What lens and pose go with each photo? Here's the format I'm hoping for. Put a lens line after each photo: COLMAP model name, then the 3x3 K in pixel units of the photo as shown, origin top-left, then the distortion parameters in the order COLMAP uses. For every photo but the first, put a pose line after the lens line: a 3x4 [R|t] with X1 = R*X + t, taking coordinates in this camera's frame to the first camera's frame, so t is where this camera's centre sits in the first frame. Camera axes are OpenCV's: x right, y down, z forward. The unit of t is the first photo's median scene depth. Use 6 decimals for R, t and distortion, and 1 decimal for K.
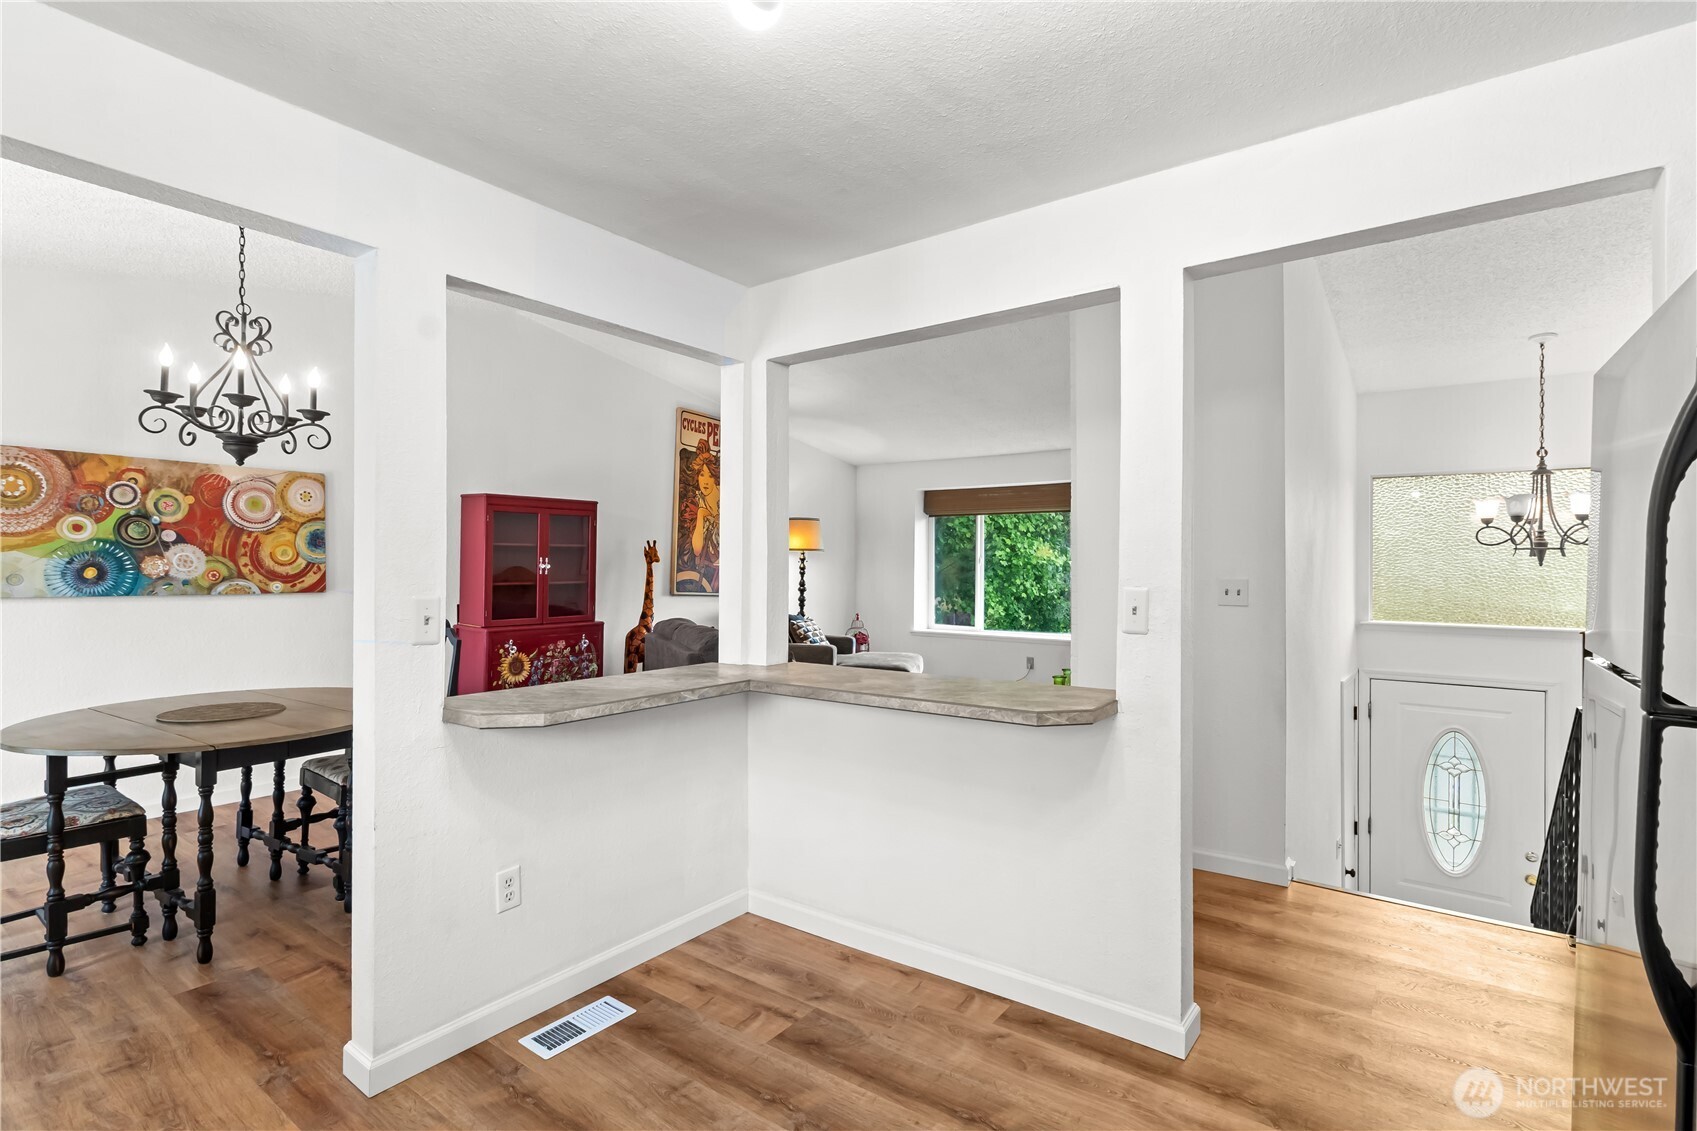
lens RADIAL K [[788.2, 0, 852.5], [0, 788.2, 544.9], [0, 0, 1]] dist [0.000862, -0.000369]
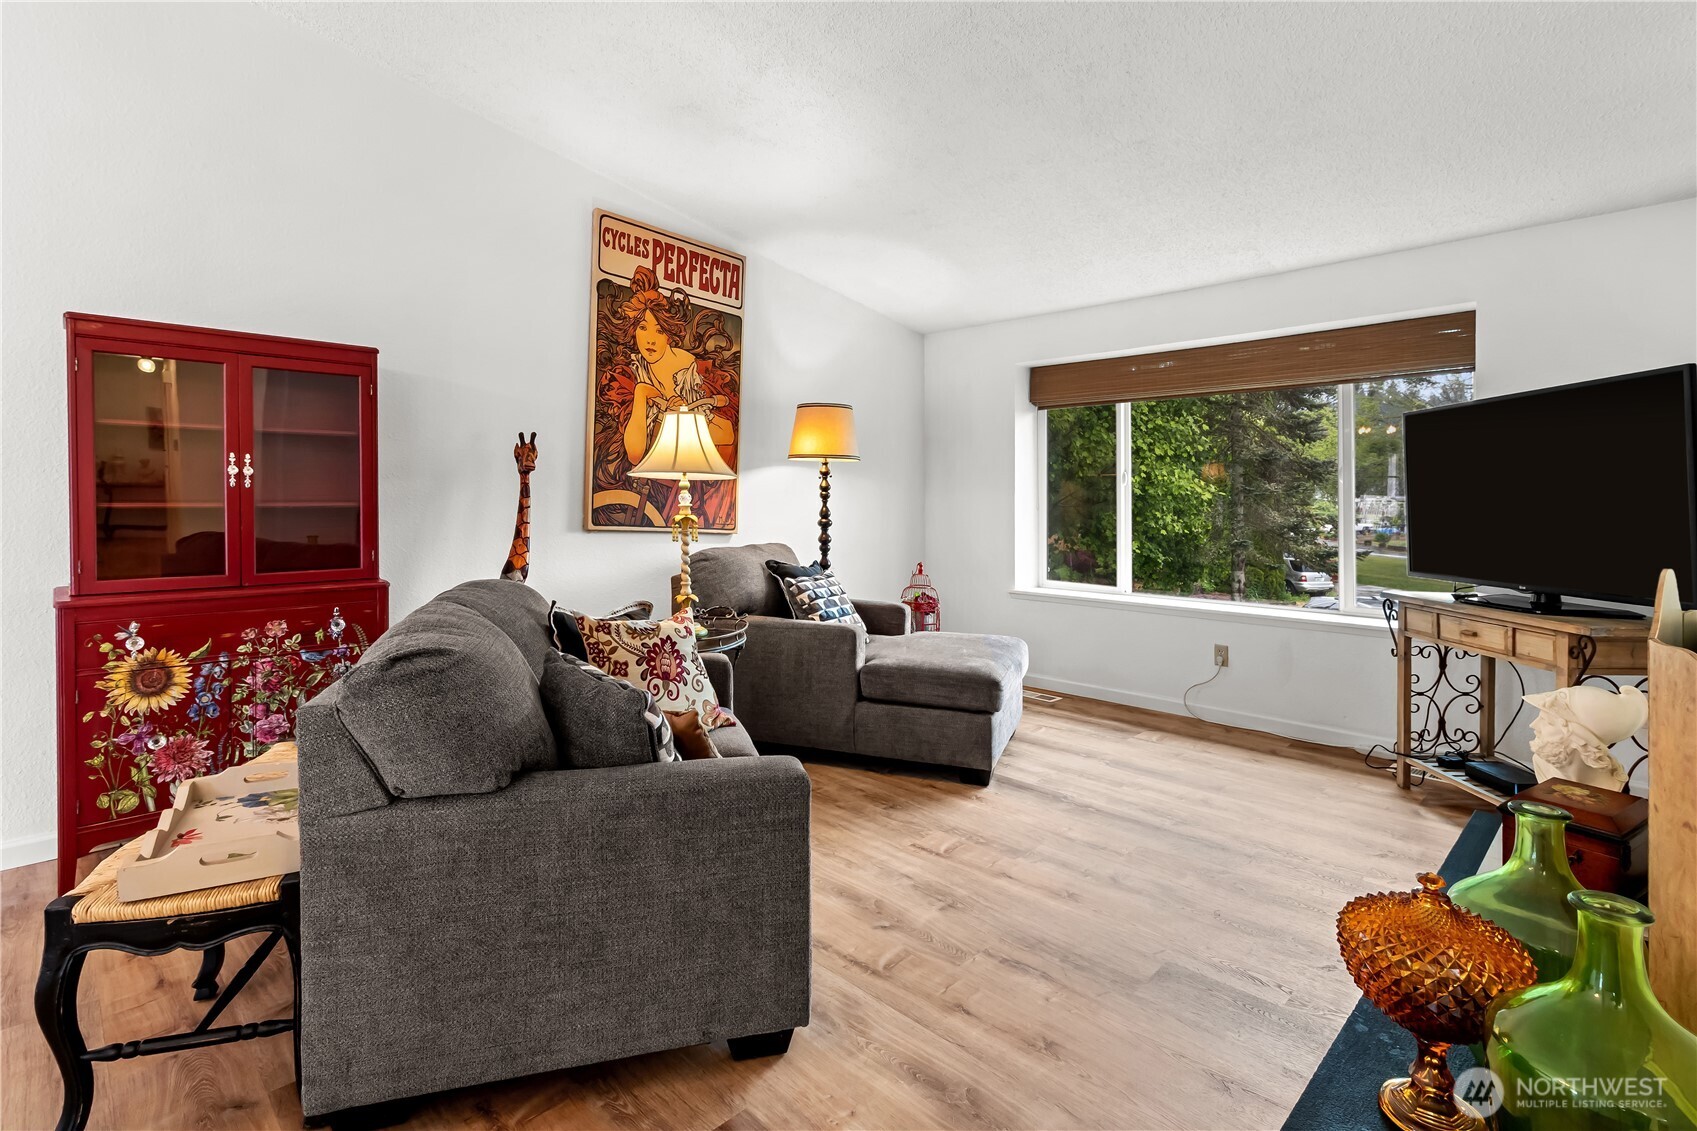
lens RADIAL K [[797.3, 0, 844.4], [0, 797.3, 456.5], [0, 0, 1]] dist [-0.002104, -0.000144]
pose [[0.989317, -0.004669, -0.145709, 0.045426], [0.000454, 0.999581, -0.028950, 0.025354], [0.145783, 0.028575, 0.988904, 0.432958]]
